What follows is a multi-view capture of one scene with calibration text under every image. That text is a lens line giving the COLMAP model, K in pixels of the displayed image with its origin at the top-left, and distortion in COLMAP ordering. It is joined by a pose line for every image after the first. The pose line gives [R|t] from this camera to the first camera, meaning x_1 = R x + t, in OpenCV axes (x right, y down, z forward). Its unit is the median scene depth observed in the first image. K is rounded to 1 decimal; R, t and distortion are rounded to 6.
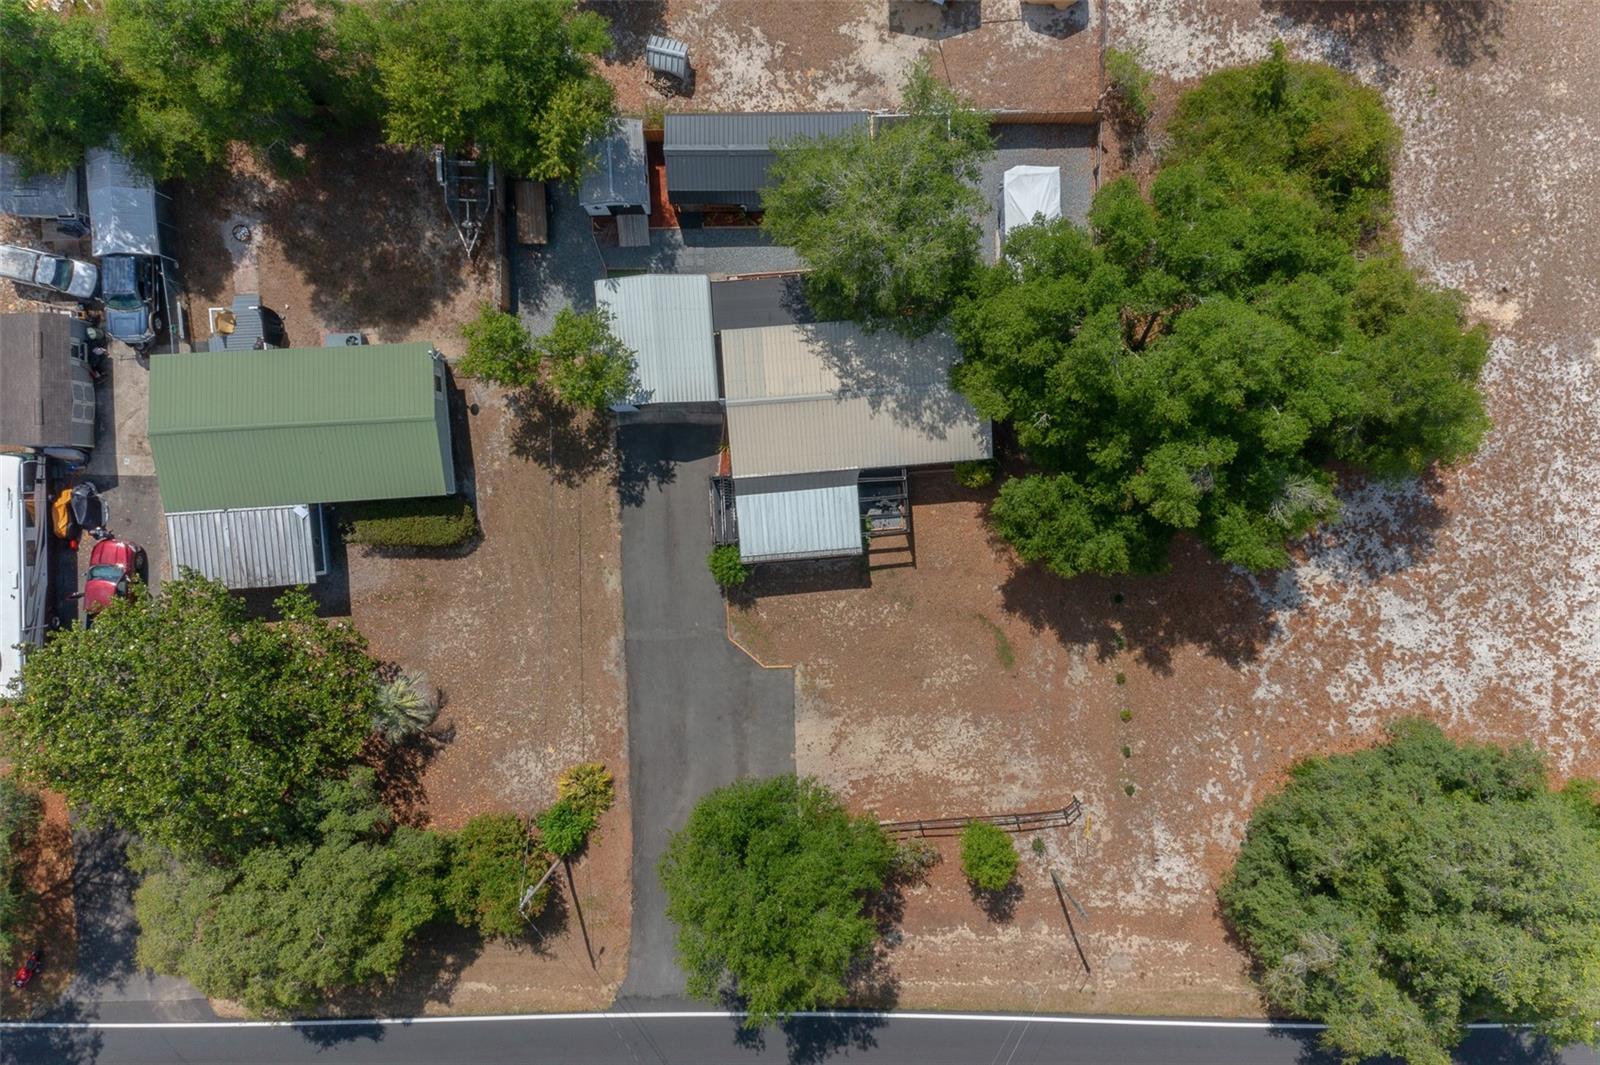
lens RADIAL K [[1203.1, 0, 800.0], [0, 1203.1, 532.5], [0, 0, 1]] dist [0.359813, -0.489369]
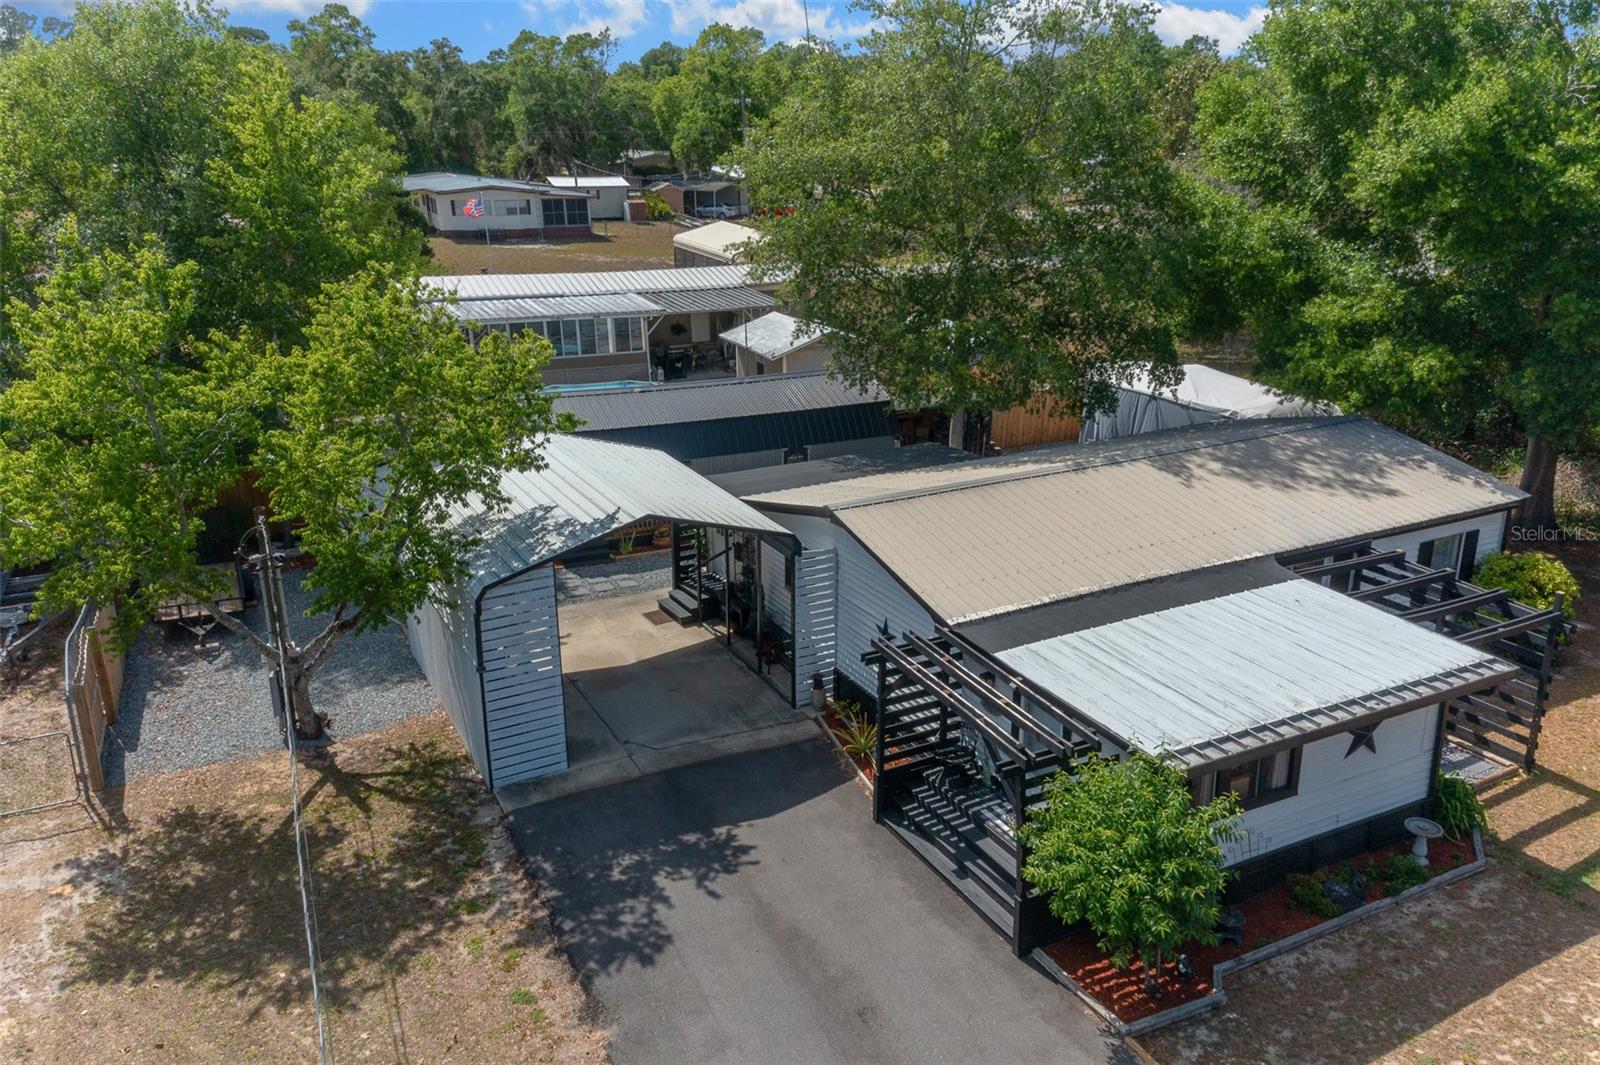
lens RADIAL K [[1203.1, 0, 800.0], [0, 1203.1, 532.5], [0, 0, 1]] dist [0.359813, -0.489369]
pose [[0.911566, -0.135258, 0.388269, -0.191742], [0.411071, 0.280827, -0.867270, 0.181923], [0.008269, 0.950180, 0.311593, 0.841267]]
